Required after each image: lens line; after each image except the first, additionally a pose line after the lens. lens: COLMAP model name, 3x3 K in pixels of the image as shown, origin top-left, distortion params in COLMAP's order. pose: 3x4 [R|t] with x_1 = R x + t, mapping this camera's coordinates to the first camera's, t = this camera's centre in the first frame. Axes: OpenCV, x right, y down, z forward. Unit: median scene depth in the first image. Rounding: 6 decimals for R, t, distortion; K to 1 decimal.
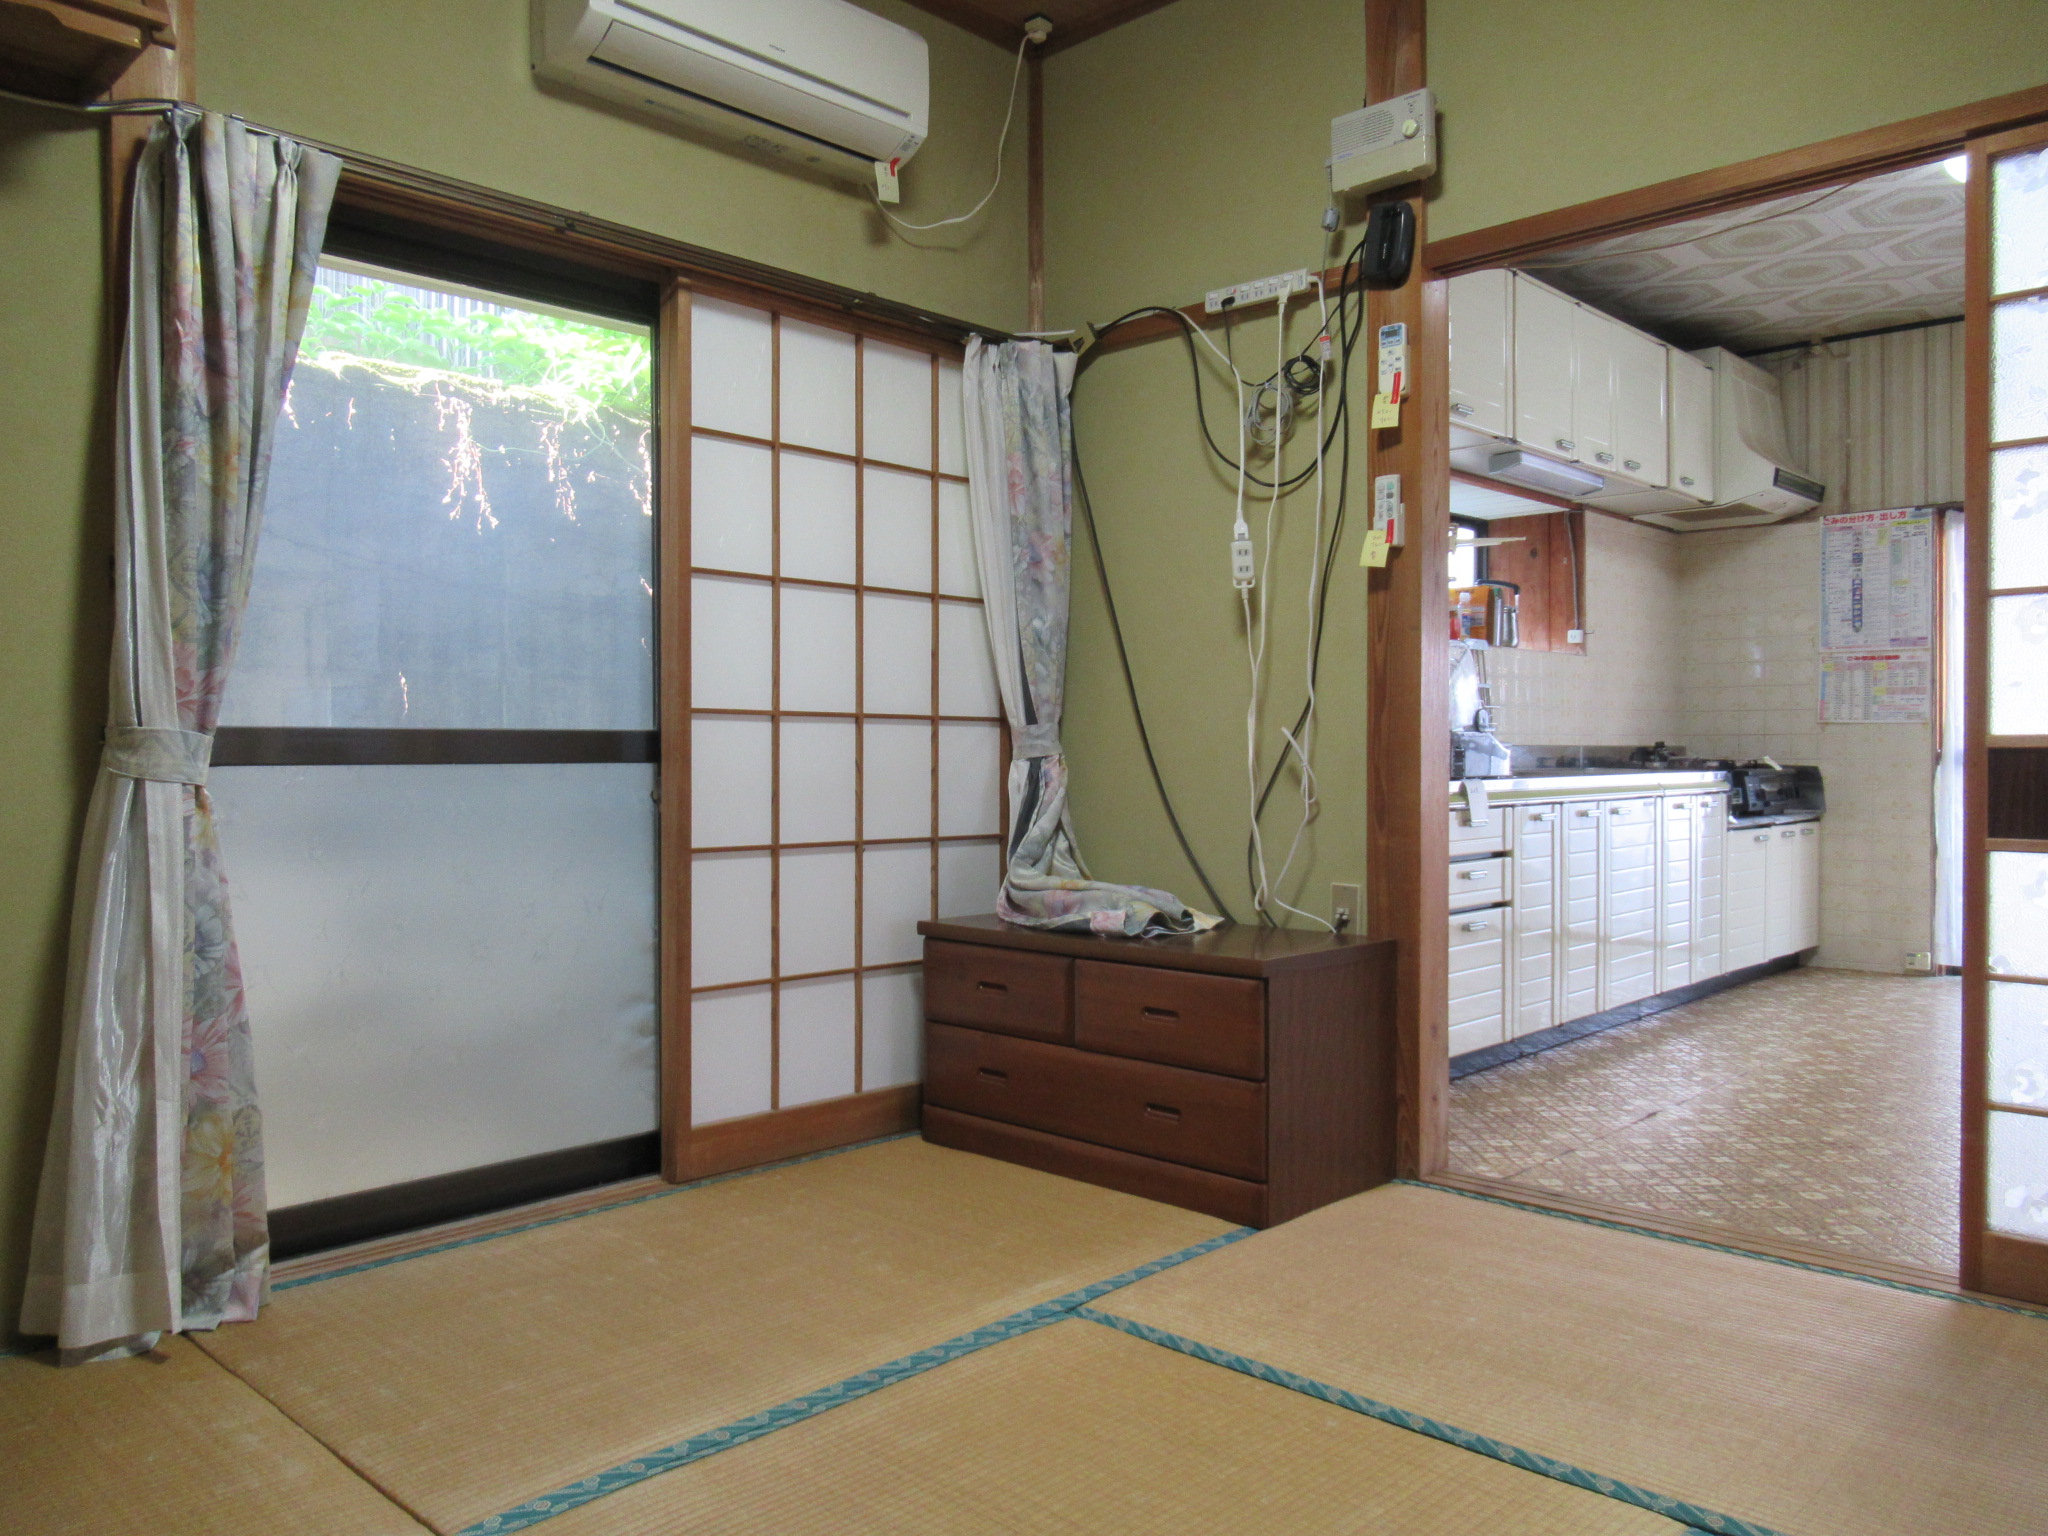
lens RADIAL K [[1523.1, 0, 1018.5], [0, 1523.1, 768.9], [0, 0, 1]] dist [0.003320, -0.014134]
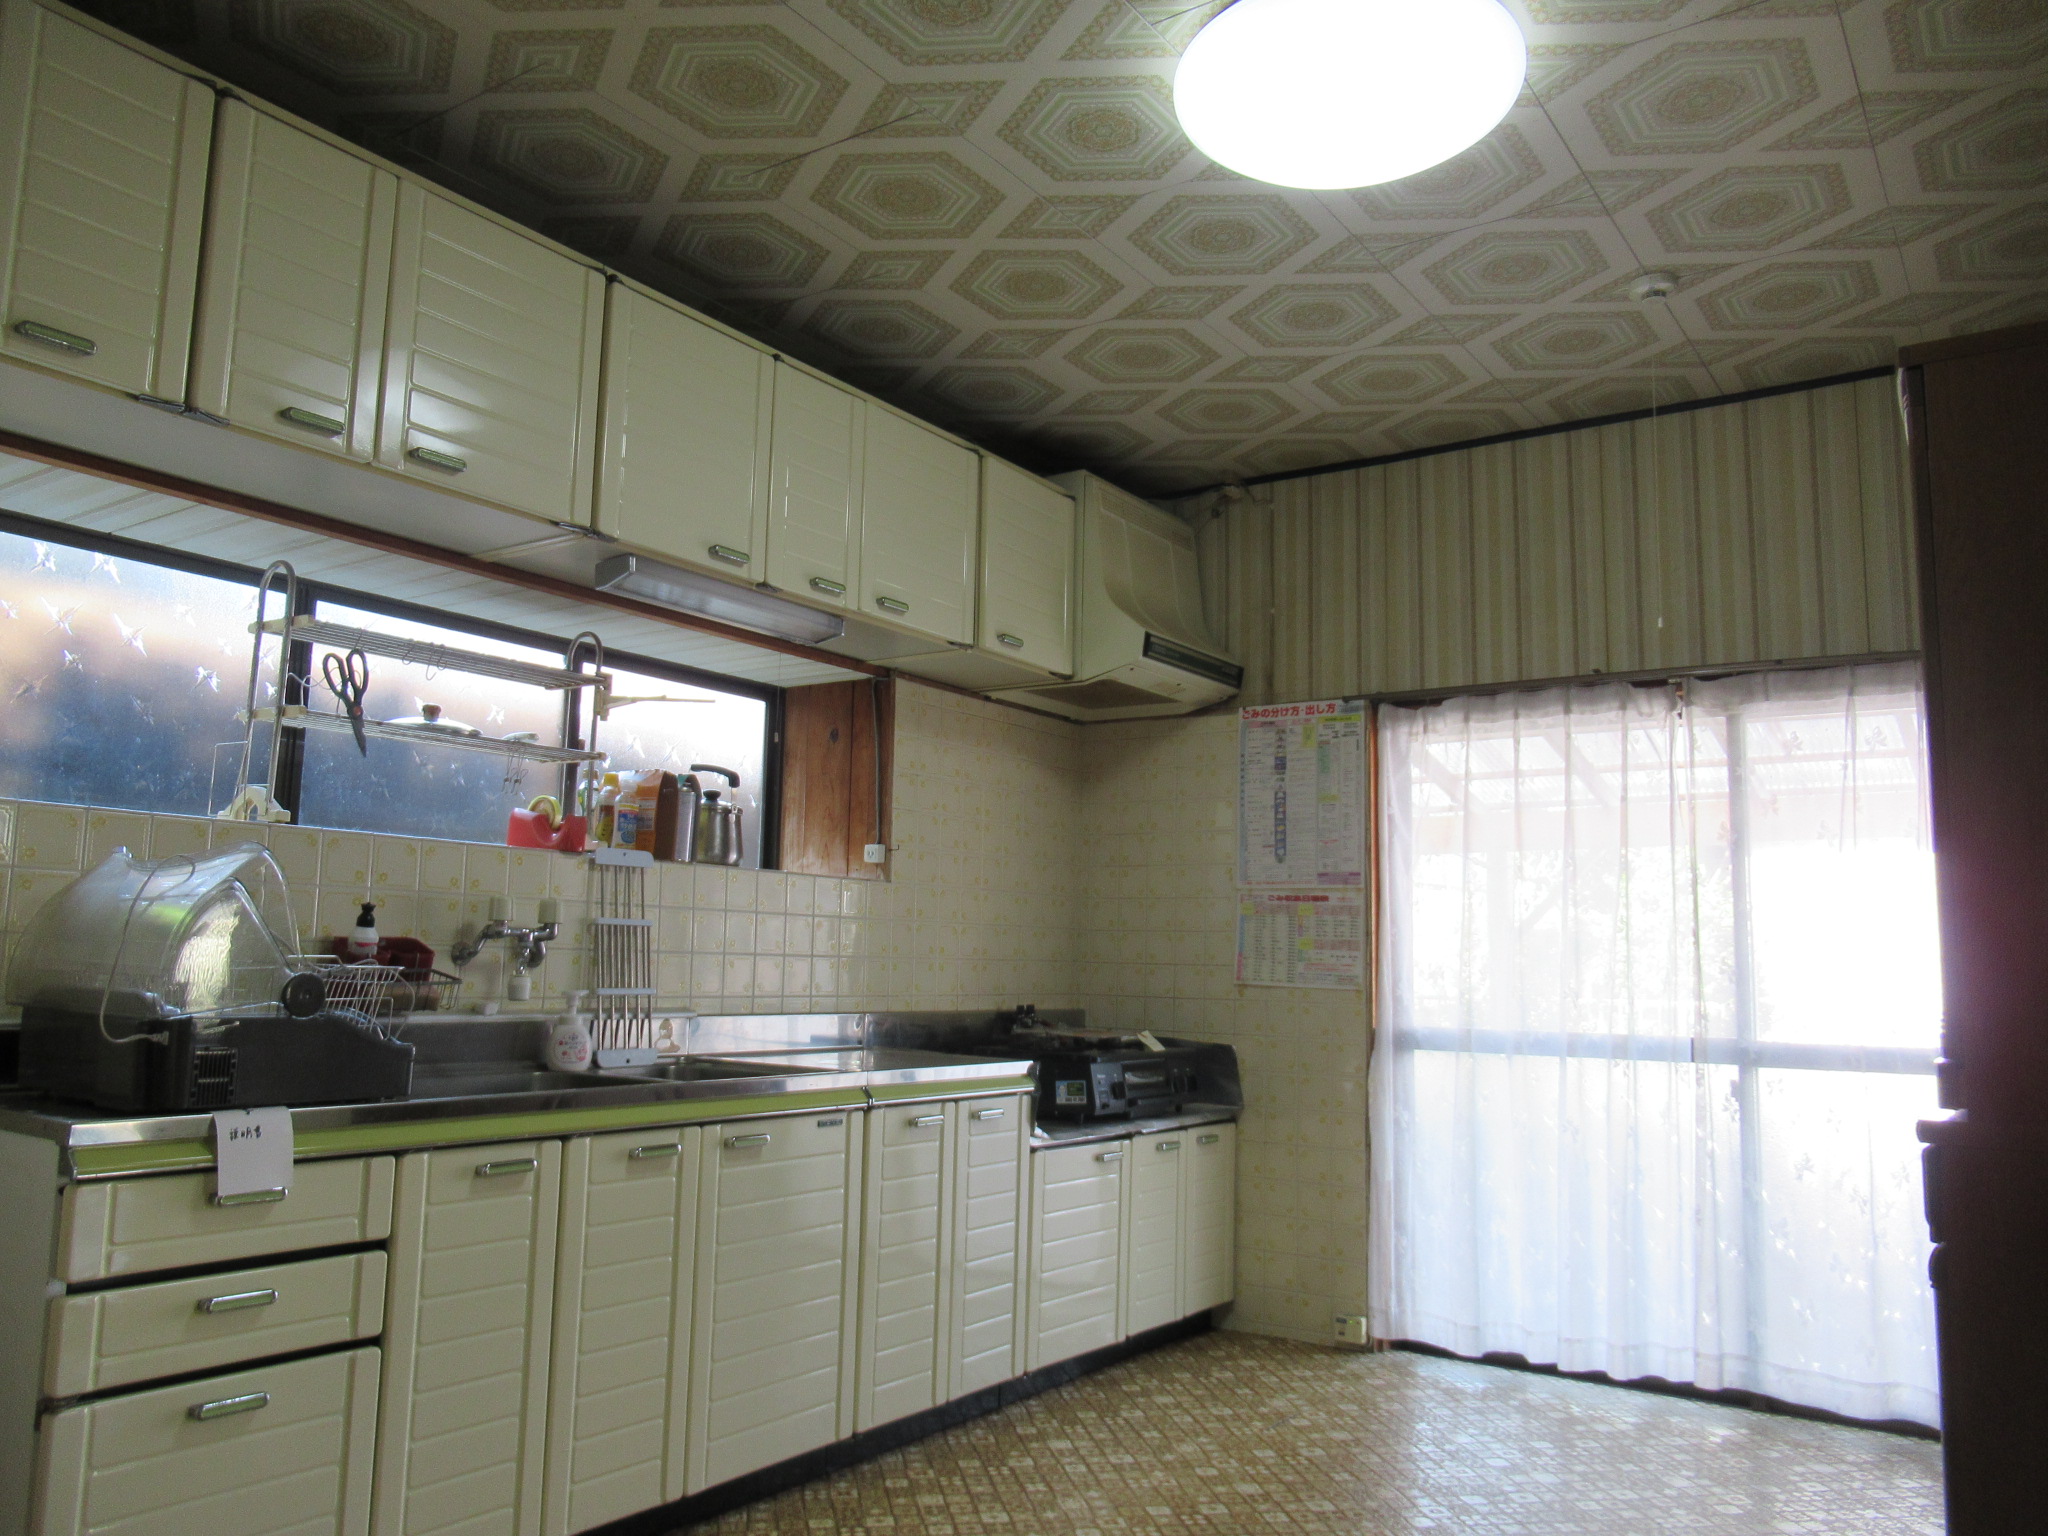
lens RADIAL K [[1523.1, 0, 1040.8], [0, 1523.1, 773.0], [0, 0, 1]] dist [0.003320, -0.014134]
pose [[0.987431, 0.045040, 0.151494, 0.324238], [-0.023435, 0.989663, -0.141487, -0.025717], [-0.156301, 0.136159, 0.978280, 0.290609]]
